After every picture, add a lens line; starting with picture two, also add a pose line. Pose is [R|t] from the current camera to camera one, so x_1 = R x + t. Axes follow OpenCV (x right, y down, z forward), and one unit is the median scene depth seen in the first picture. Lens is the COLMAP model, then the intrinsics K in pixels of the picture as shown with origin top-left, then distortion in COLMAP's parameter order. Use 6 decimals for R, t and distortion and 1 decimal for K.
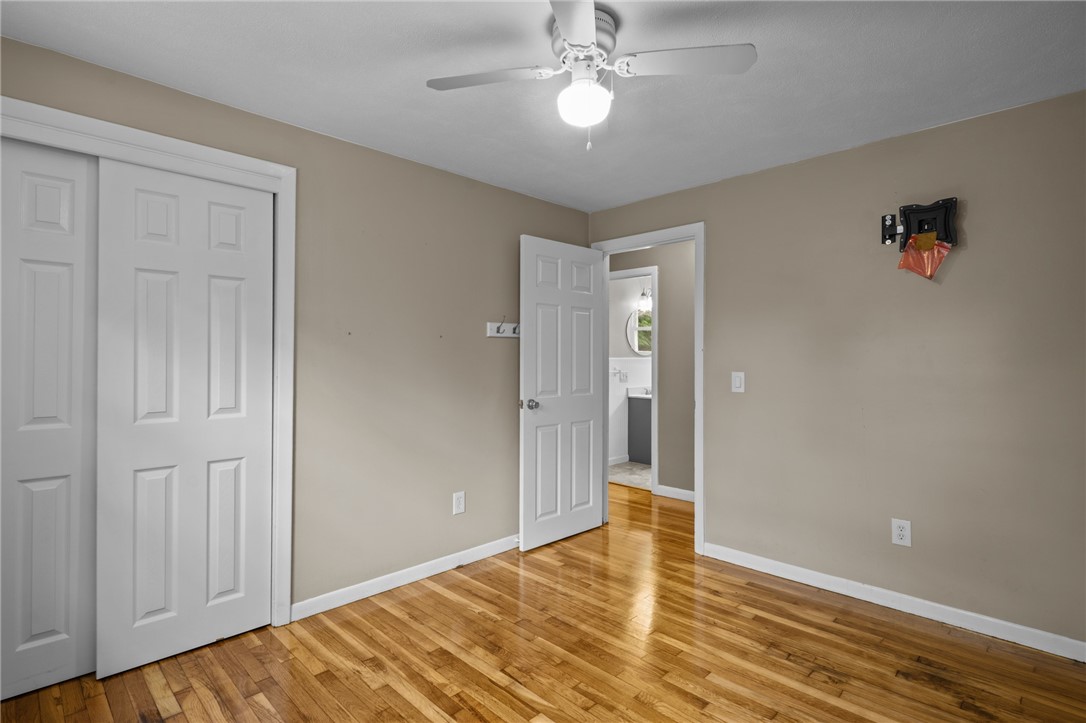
lens RADIAL K [[540.5, 0, 547.2], [0, 540.5, 367.6], [0, 0, 1]] dist [0.000427, -0.000426]
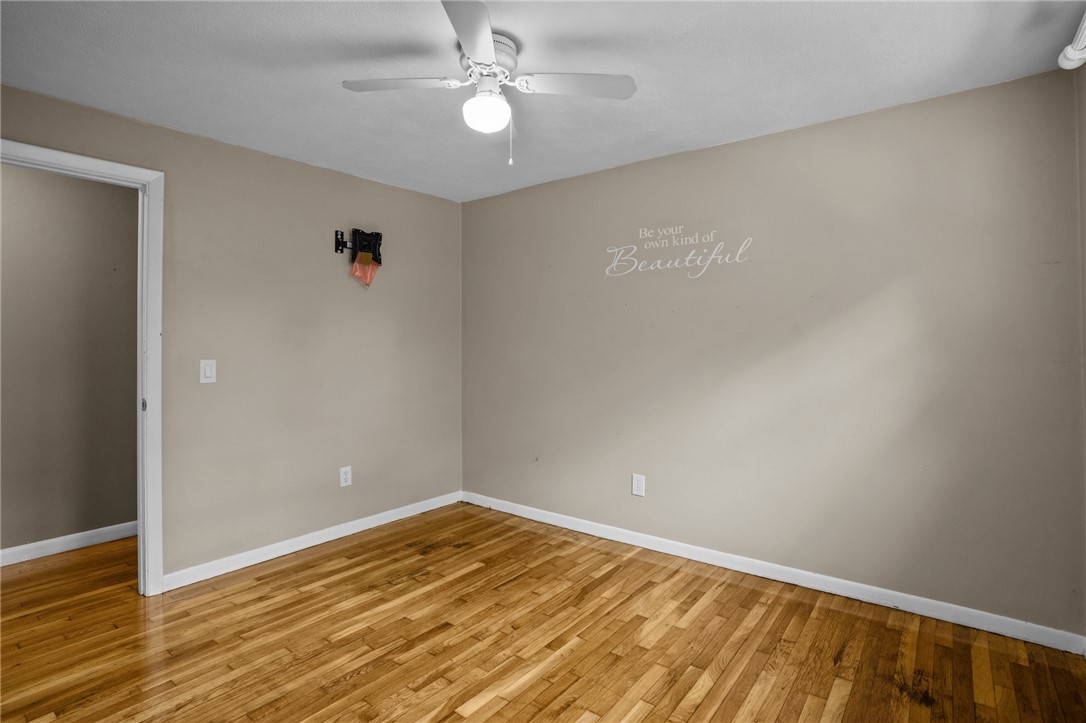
lens RADIAL K [[543.1, 0, 547.6], [0, 543.1, 358.9], [0, 0, 1]] dist [-0.070502, 0.031684]
pose [[-0.131401, -0.032433, 0.990799, -0.712274], [0.017426, 0.999235, 0.035020, -0.017282], [-0.991176, 0.021867, -0.130735, 0.704708]]
